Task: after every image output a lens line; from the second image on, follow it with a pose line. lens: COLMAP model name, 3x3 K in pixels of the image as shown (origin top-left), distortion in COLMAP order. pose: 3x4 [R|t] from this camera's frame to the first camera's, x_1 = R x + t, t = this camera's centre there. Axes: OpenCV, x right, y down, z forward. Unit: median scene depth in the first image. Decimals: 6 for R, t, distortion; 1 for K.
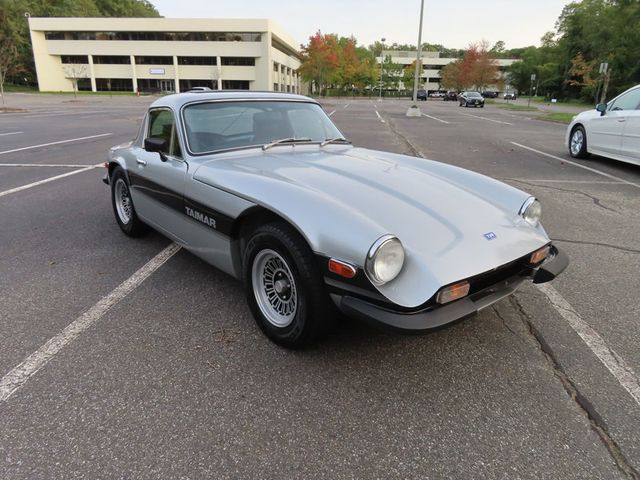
lens RADIAL K [[459.9, 0, 312.2], [0, 459.9, 241.7], [0, 0, 1]] dist [-0.017734, 0.011340]
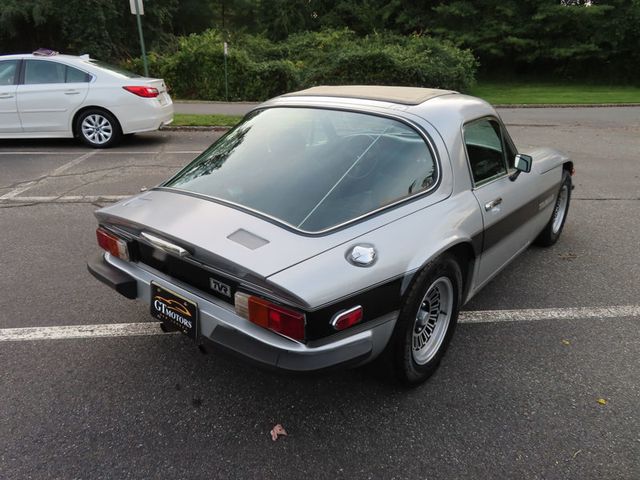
lens RADIAL K [[459.9, 0, 317.1], [0, 459.9, 240.2], [0, 0, 1]] dist [-0.017734, 0.011340]
pose [[-0.206140, -0.357873, 0.910733, -0.051574], [0.288550, 0.867104, 0.406041, -0.025531], [-0.935011, 0.346493, -0.075480, 0.070861]]
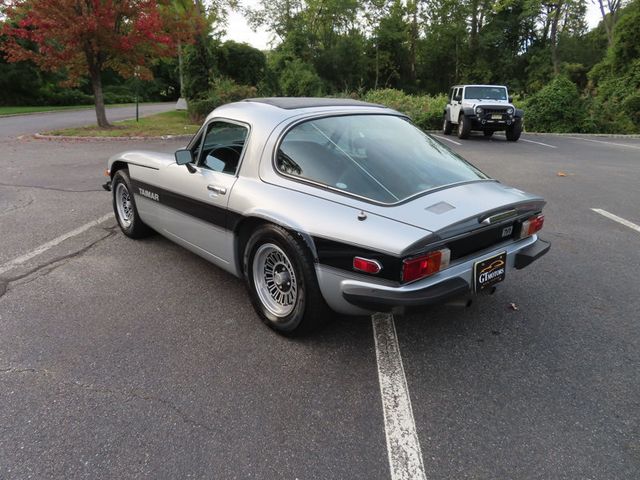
lens RADIAL K [[459.9, 0, 314.7], [0, 459.9, 239.9], [0, 0, 1]] dist [-0.017734, 0.011340]
pose [[-0.999360, -0.014135, -0.032849, -0.008803], [-0.030619, 0.812797, 0.581742, -0.035622], [0.018477, 0.582376, -0.812710, 0.107341]]
